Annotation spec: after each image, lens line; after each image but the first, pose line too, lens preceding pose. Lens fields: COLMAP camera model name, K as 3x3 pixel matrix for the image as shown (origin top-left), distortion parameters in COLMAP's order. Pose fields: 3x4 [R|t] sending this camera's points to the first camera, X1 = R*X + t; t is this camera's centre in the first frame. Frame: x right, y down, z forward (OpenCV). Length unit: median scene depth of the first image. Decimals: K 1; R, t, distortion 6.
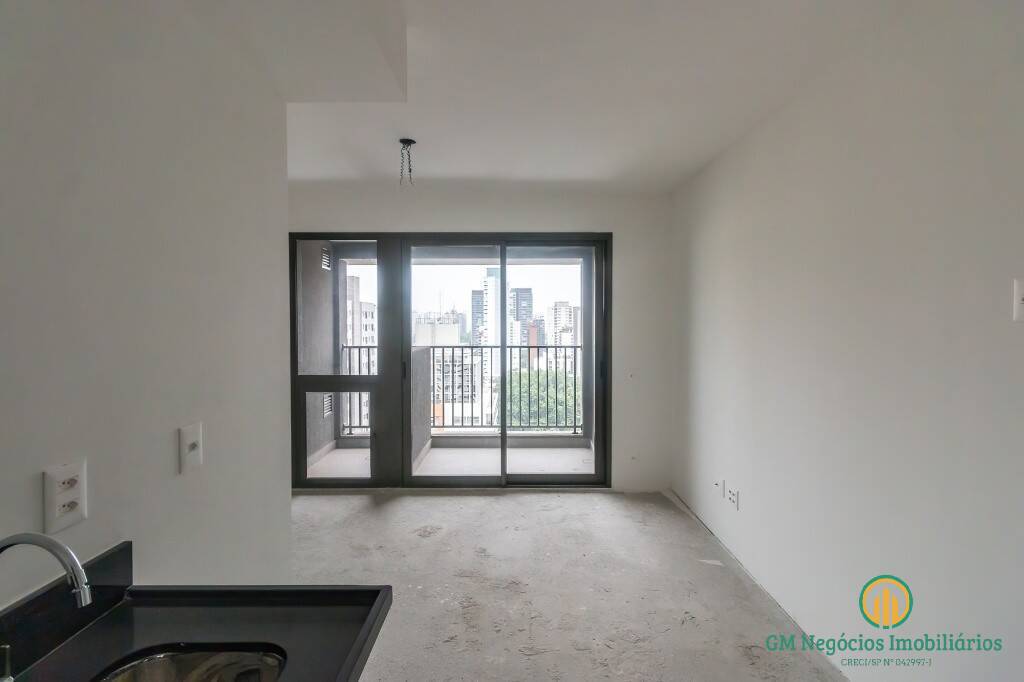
lens RADIAL K [[472.6, 0, 515.9], [0, 472.6, 330.2], [0, 0, 1]] dist [-0.002343, -0.000180]
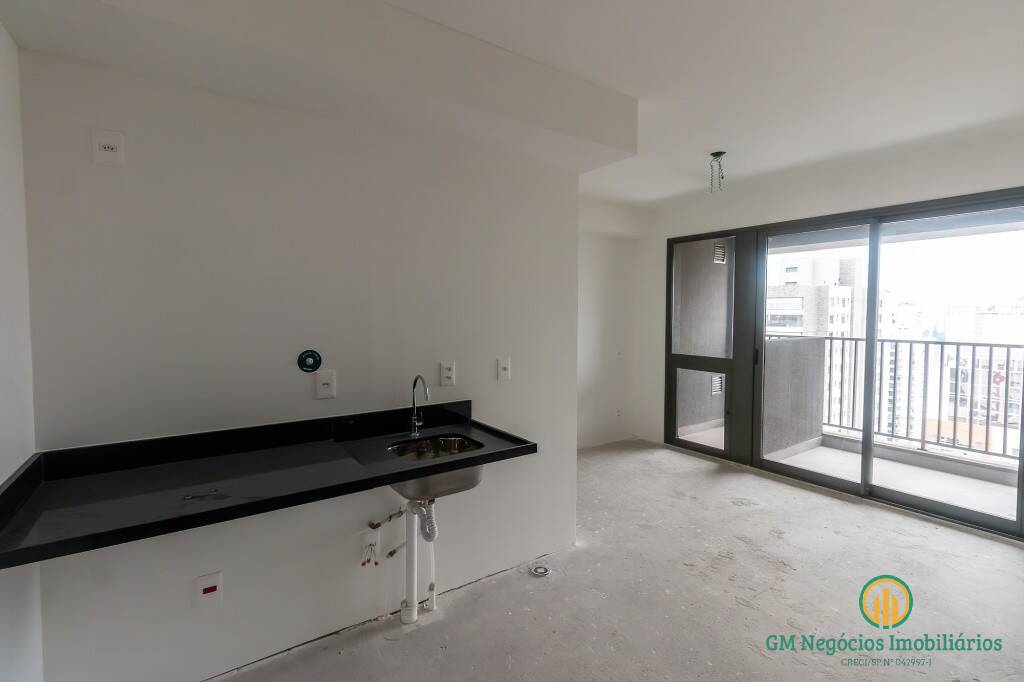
lens RADIAL K [[480.9, 0, 511.7], [0, 480.9, 331.8], [0, 0, 1]] dist [-0.003310, -0.000382]
pose [[0.563428, 0.039878, -0.825202, 0.353317], [-0.018863, 0.999195, 0.035407, 0.001642], [0.825949, -0.004384, 0.563727, -0.057985]]
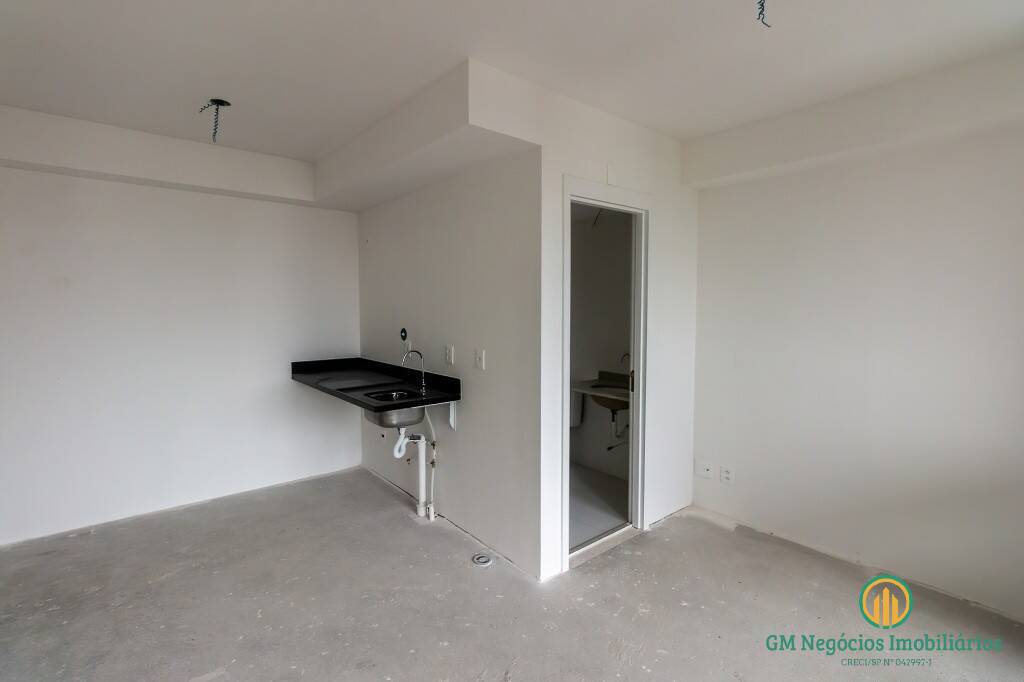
lens RADIAL K [[472.6, 0, 515.9], [0, 472.6, 330.2], [0, 0, 1]] dist [-0.002343, -0.000180]
pose [[-0.770400, 0.032818, -0.636716, 0.212448], [-0.013378, 0.997622, 0.067607, -0.017642], [0.637420, 0.060602, -0.768129, 0.934891]]
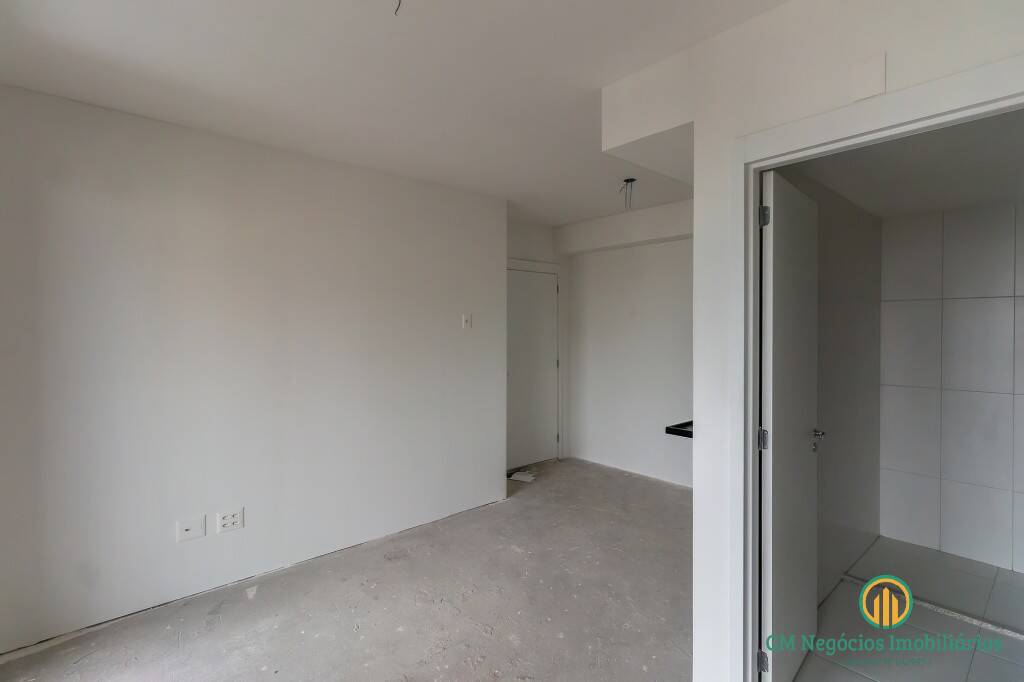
lens RADIAL K [[472.6, 0, 515.9], [0, 472.6, 330.2], [0, 0, 1]] dist [-0.002343, -0.000180]
pose [[-0.667530, -0.004504, 0.744570, -0.455820], [0.014587, 0.999711, 0.019124, -0.019822], [-0.744440, 0.023627, -0.667271, 0.918573]]
